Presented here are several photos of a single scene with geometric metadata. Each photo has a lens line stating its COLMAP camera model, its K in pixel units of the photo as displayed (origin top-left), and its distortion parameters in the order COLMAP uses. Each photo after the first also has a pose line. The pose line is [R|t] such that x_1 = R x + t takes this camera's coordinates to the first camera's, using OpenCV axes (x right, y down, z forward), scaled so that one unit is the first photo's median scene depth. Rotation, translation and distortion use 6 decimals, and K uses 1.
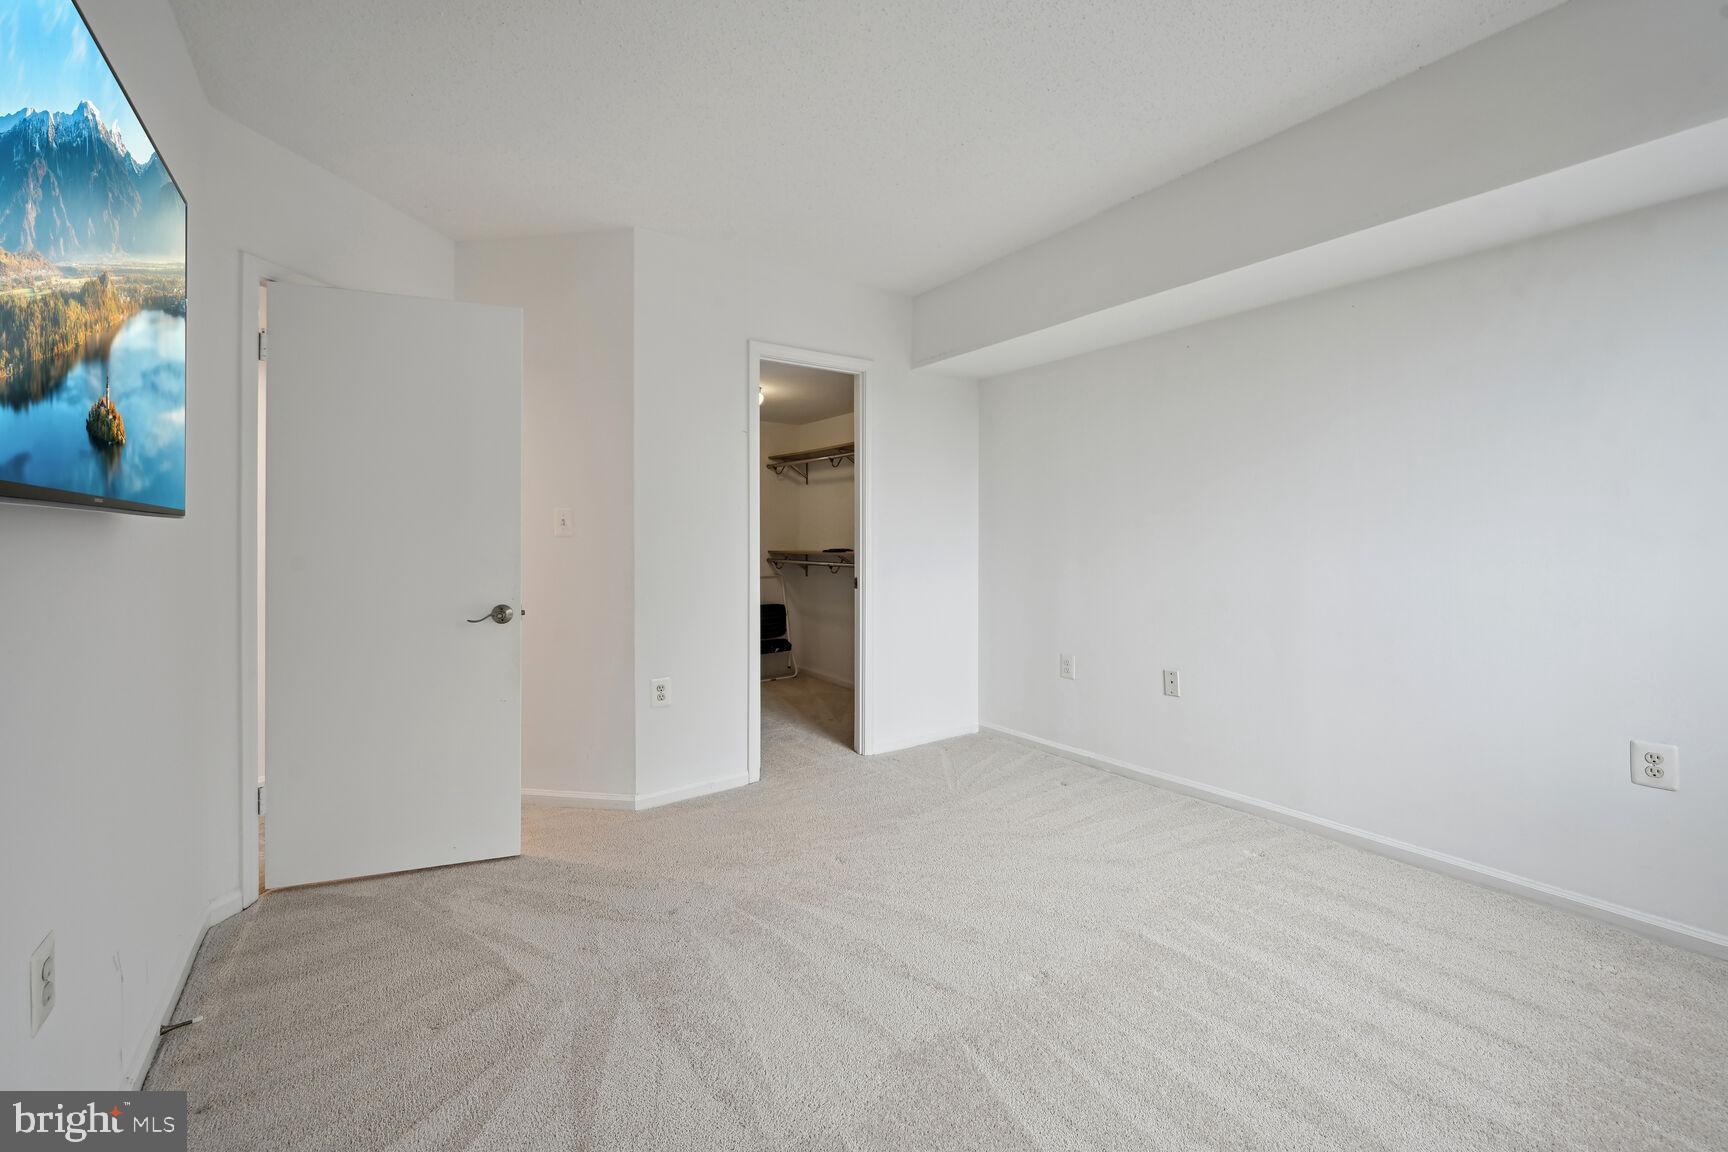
lens RADIAL K [[694.8, 0, 867.7], [0, 694.8, 537.9], [0, 0, 1]] dist [-0.000230, 0.000019]
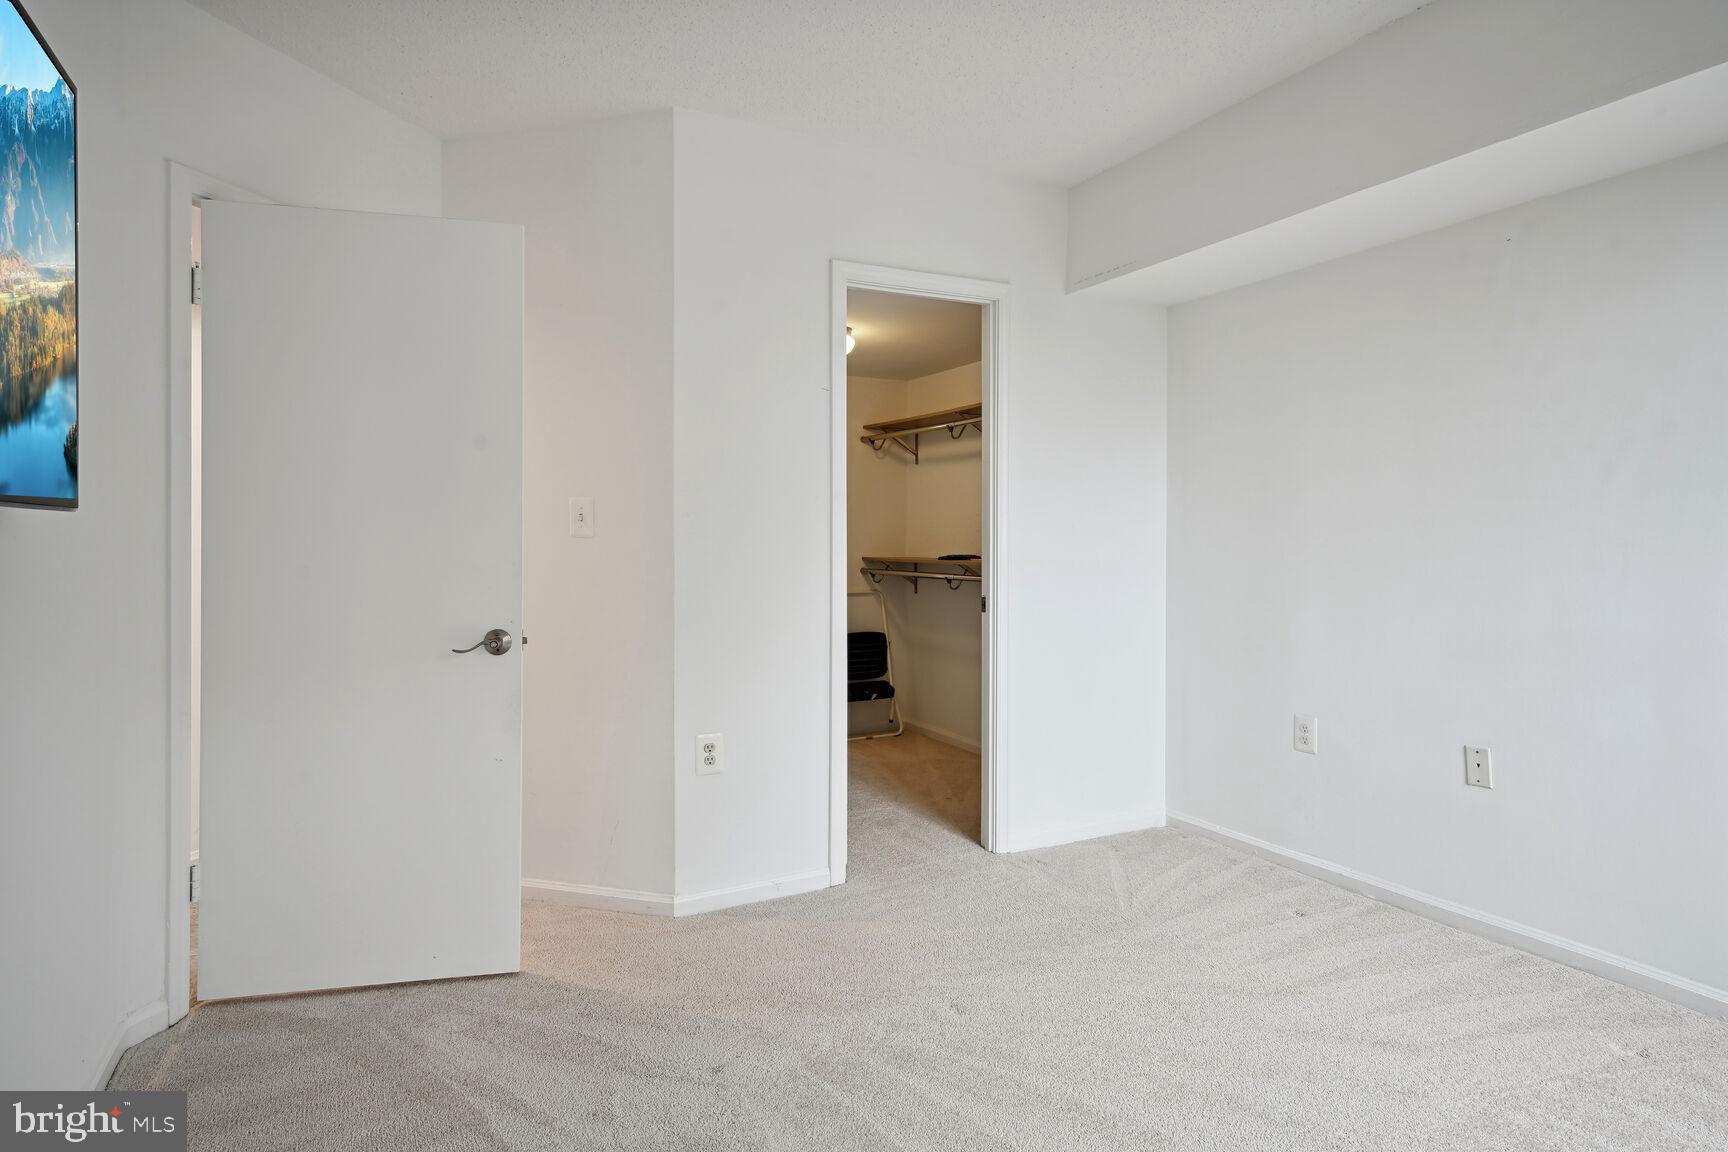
lens RADIAL K [[964.6, 0, 870.9], [0, 964.6, 543.1], [0, 0, 1]] dist [0.025106, -0.000302]
pose [[0.990270, 0.002701, -0.139134, 0.008113], [-0.002178, 0.999990, 0.003916, -0.000067], [0.139143, -0.003575, 0.990266, 0.039301]]
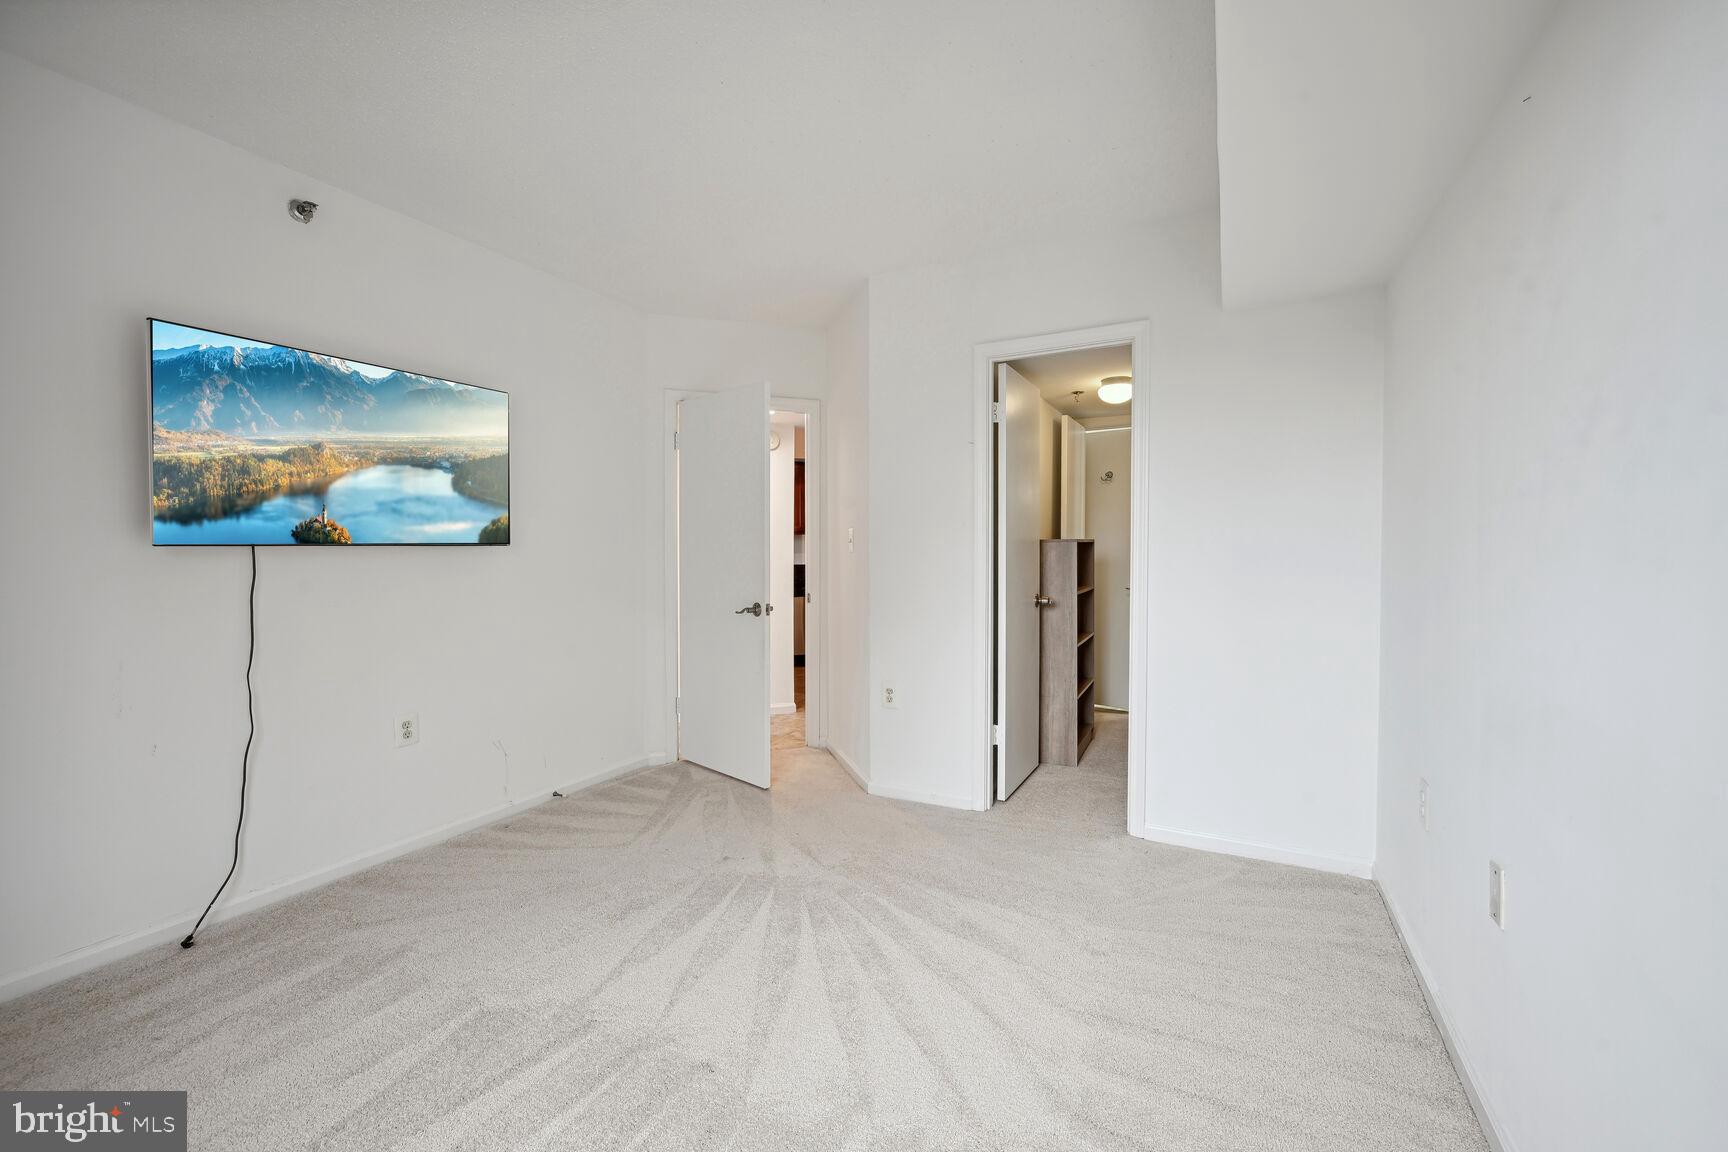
lens RADIAL K [[695.7, 0, 874.3], [0, 695.7, 564.1], [0, 0, 1]] dist [-0.000230, 0.000027]
pose [[0.472098, 0.021780, -0.881277, 0.791141], [-0.001161, 0.999709, 0.024084, -0.012851], [0.881545, -0.010347, 0.471986, 0.558625]]
